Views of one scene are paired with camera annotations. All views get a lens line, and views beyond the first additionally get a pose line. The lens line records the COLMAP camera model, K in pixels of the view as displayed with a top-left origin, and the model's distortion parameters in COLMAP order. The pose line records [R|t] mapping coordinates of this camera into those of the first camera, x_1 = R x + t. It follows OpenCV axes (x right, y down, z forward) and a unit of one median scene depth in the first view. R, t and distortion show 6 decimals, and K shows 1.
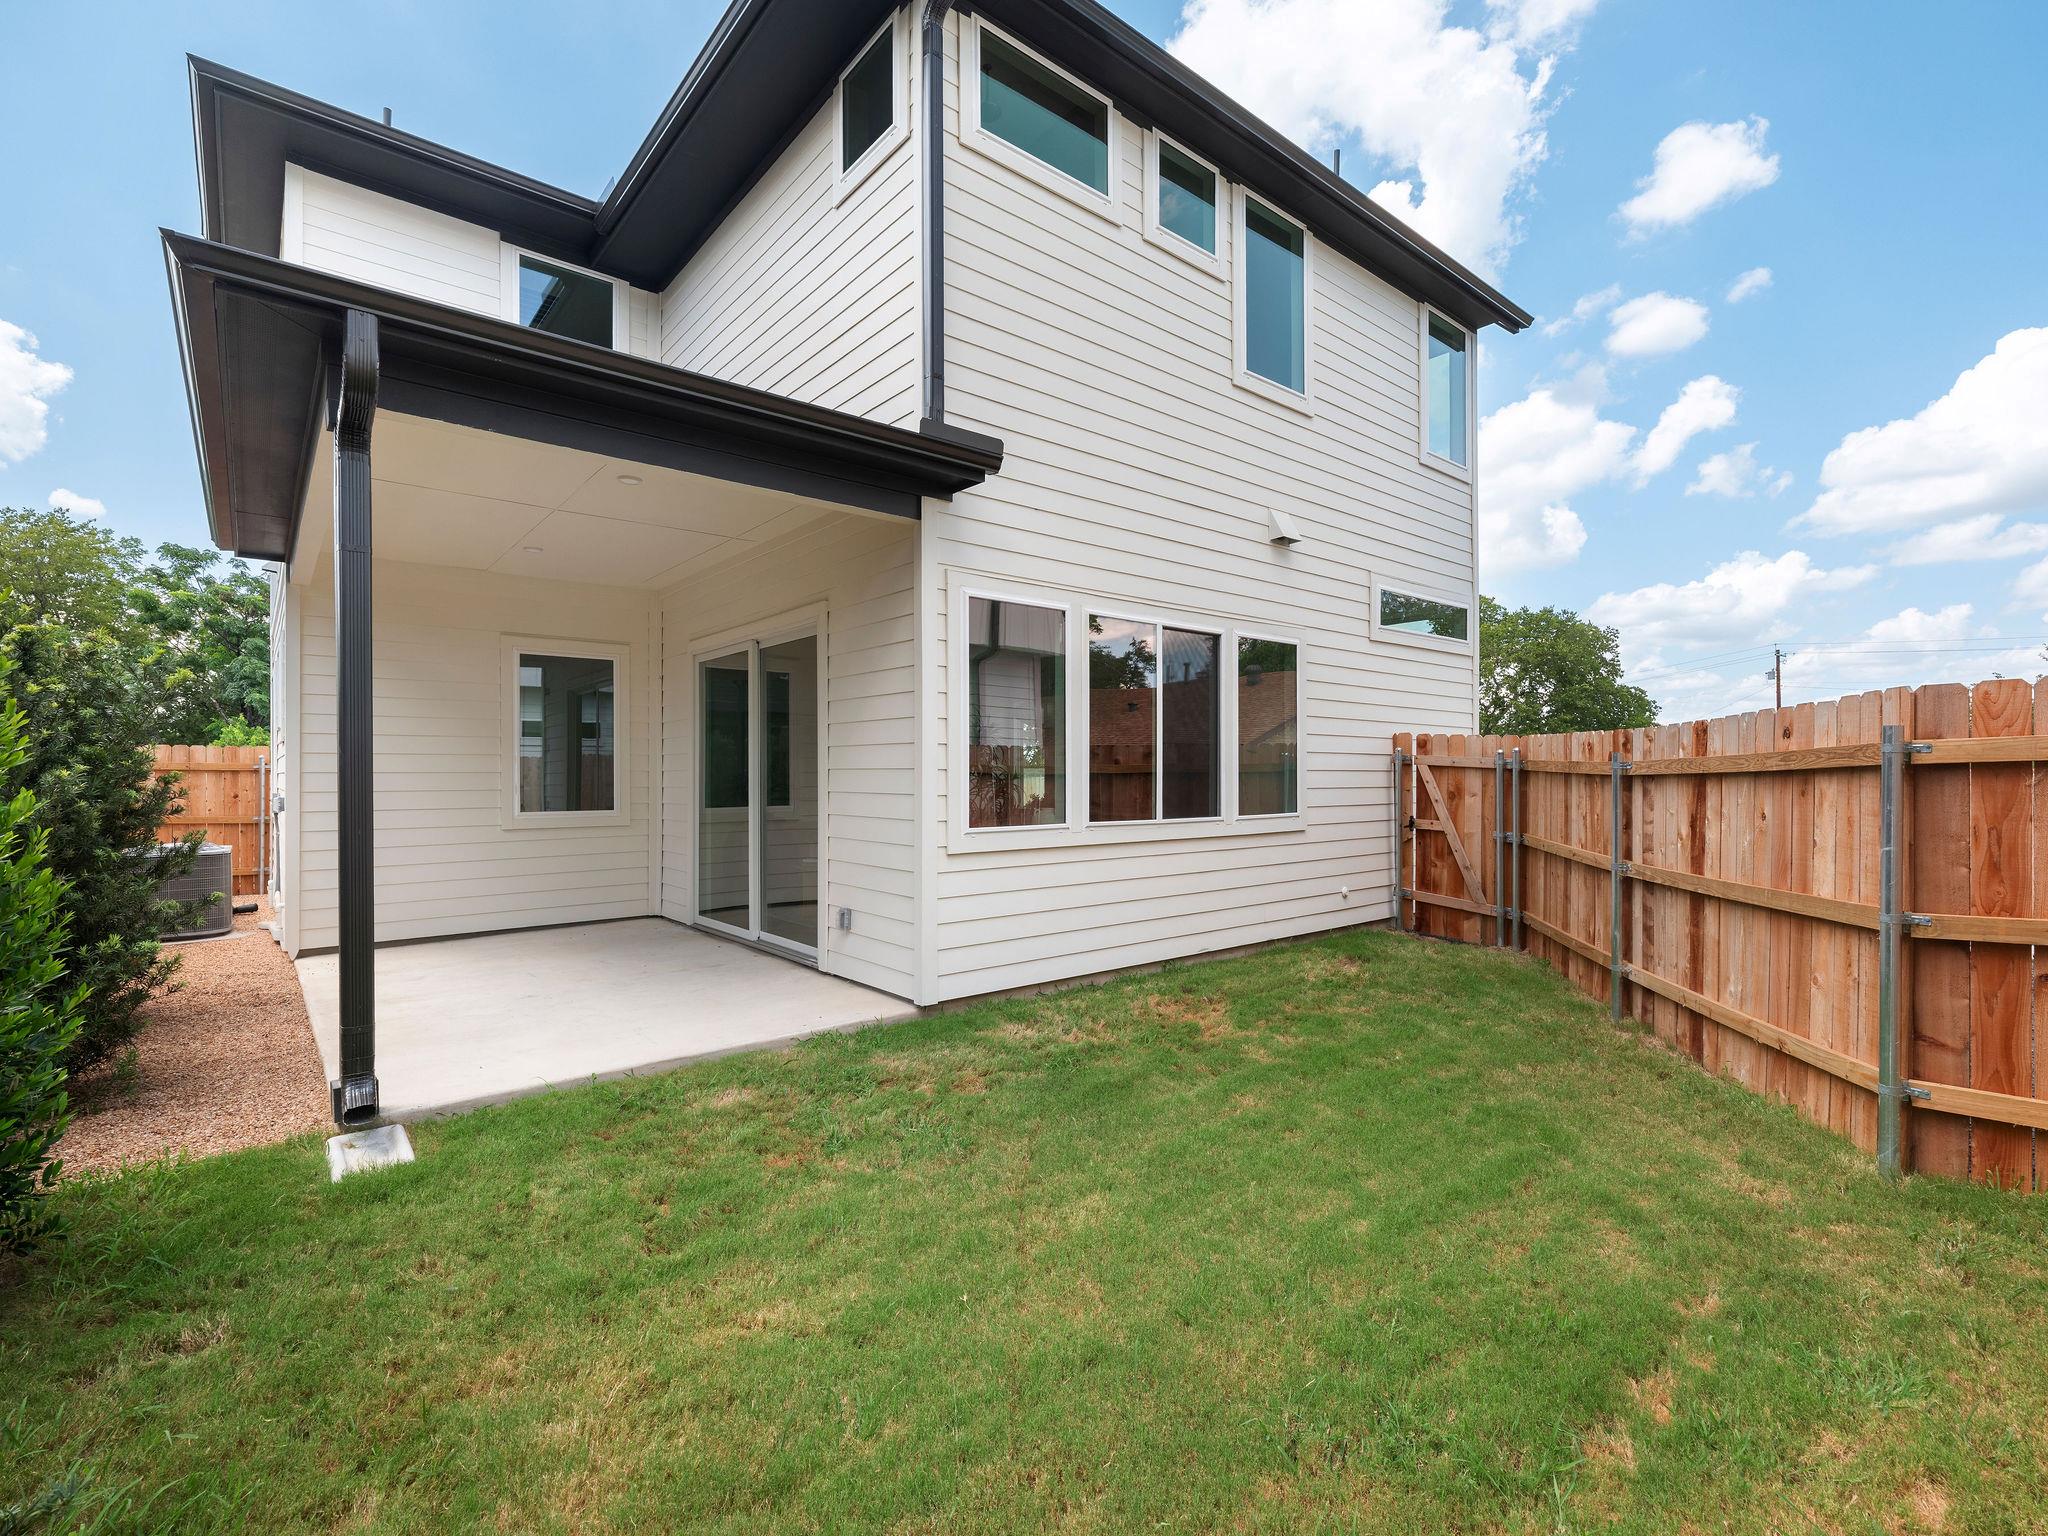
lens RADIAL K [[939.9, 0, 1024.0], [0, 939.9, 768.0], [0, 0, 1]] dist [0.000711, 0.000796]
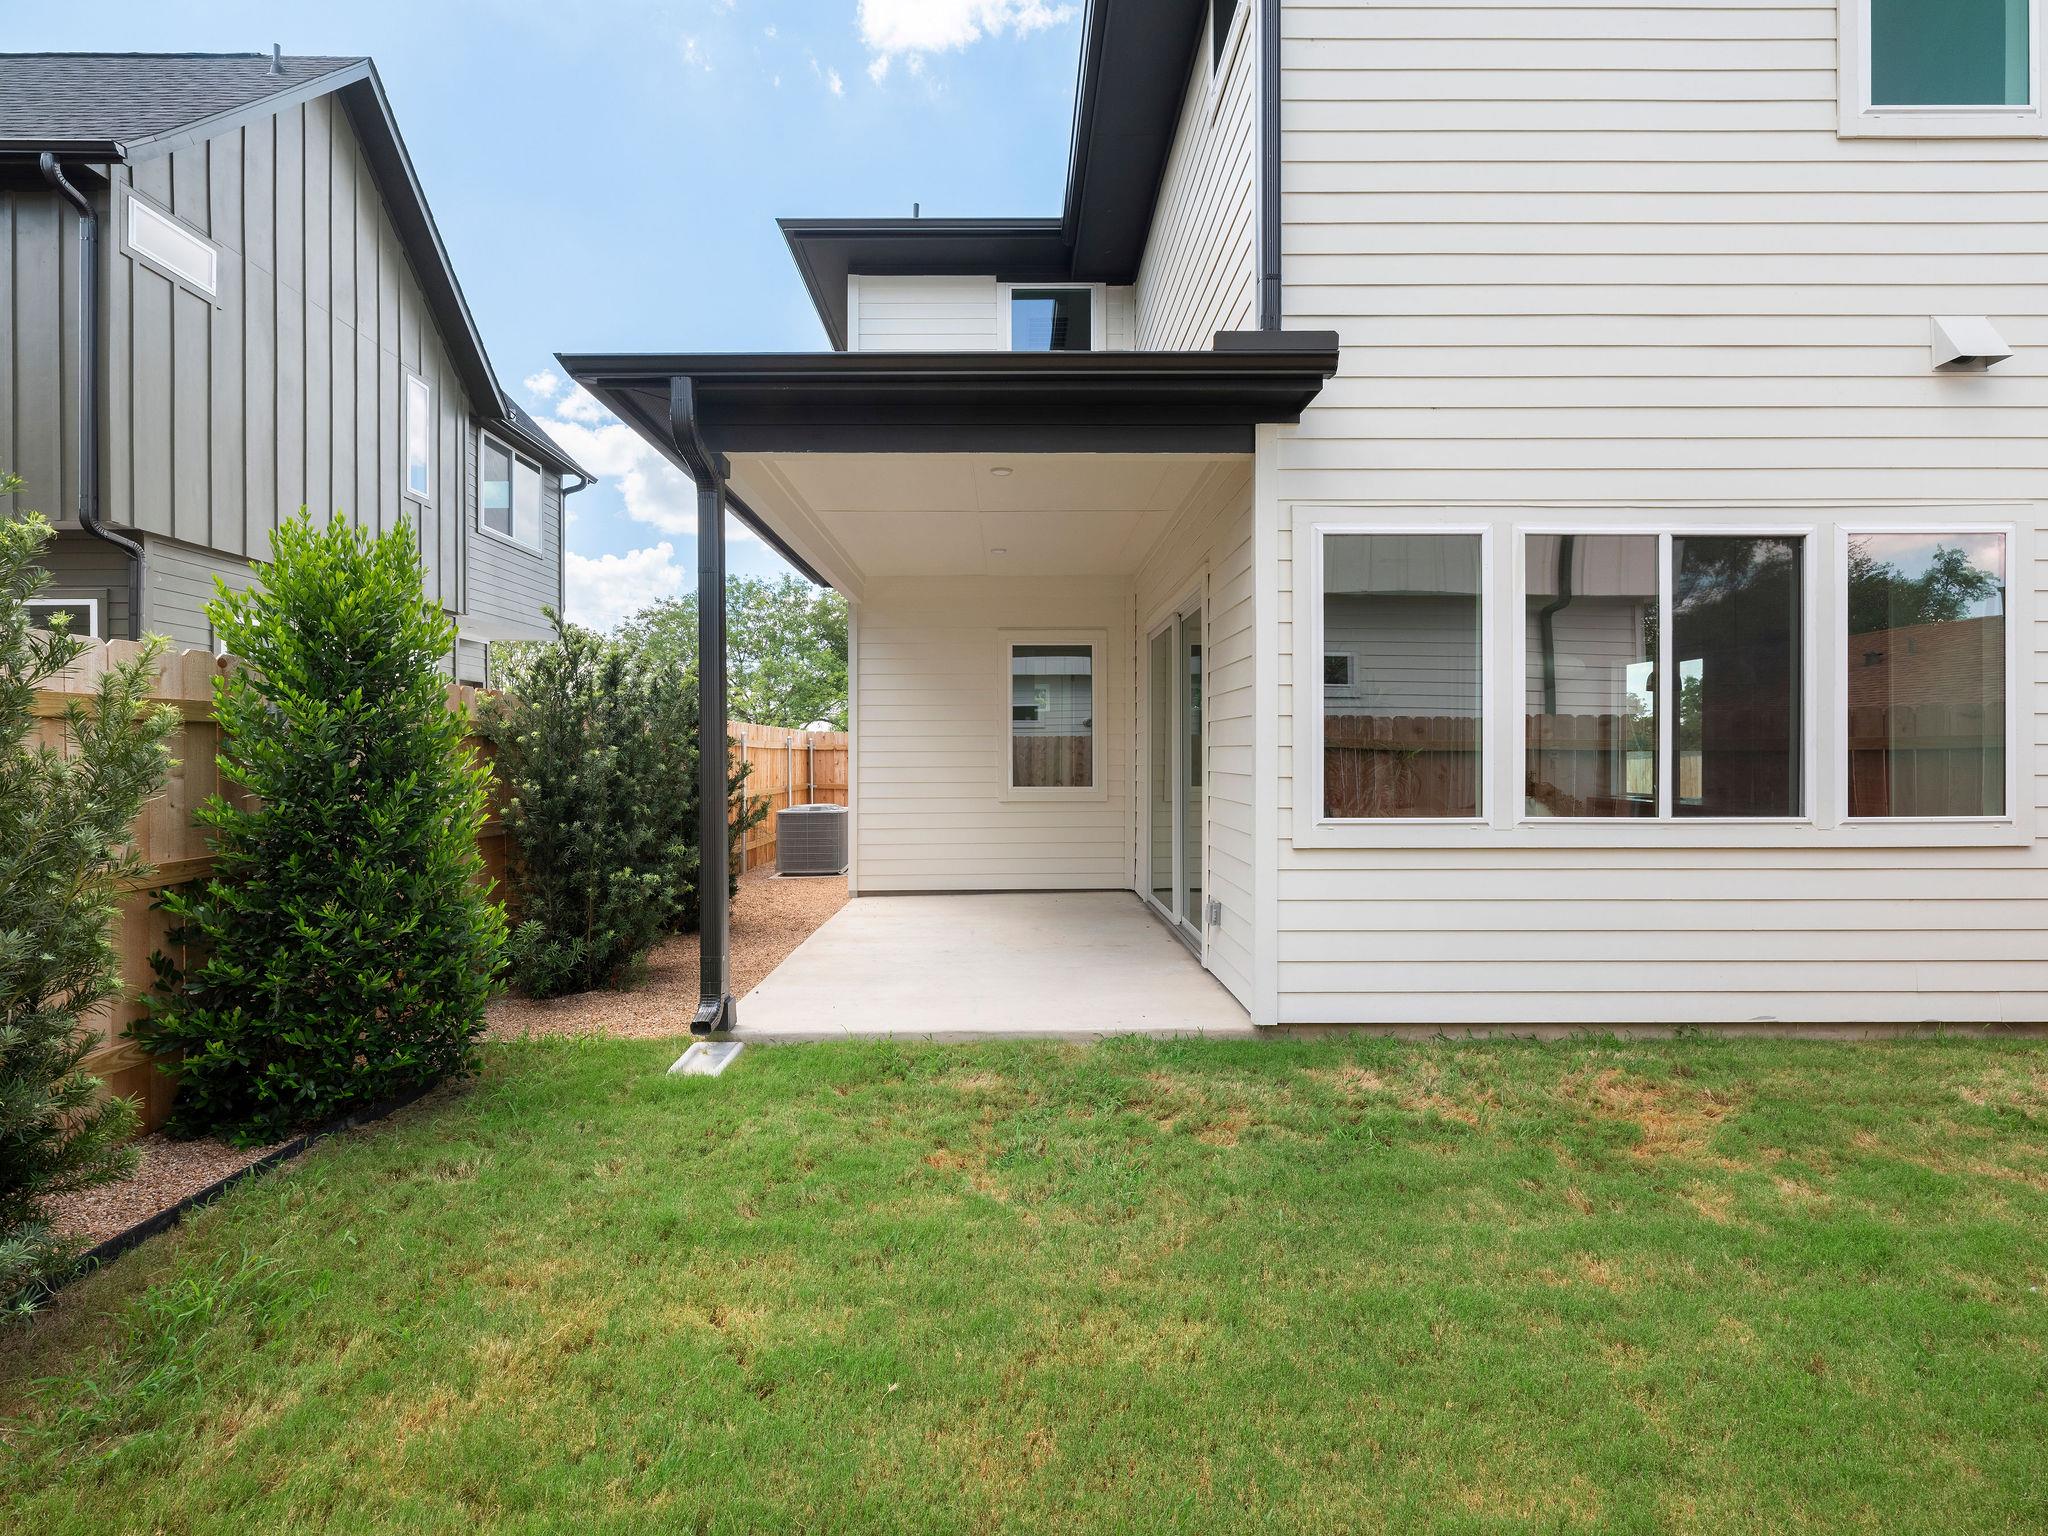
lens RADIAL K [[932.3, 0, 1016.0], [0, 932.3, 752.0], [0, 0, 1]] dist [-0.000156, 0.000627]
pose [[0.772549, -0.001460, -0.634953, 0.259895], [0.005231, 0.999978, 0.004065, 0.001971], [0.634933, -0.006462, 0.772540, 0.212134]]
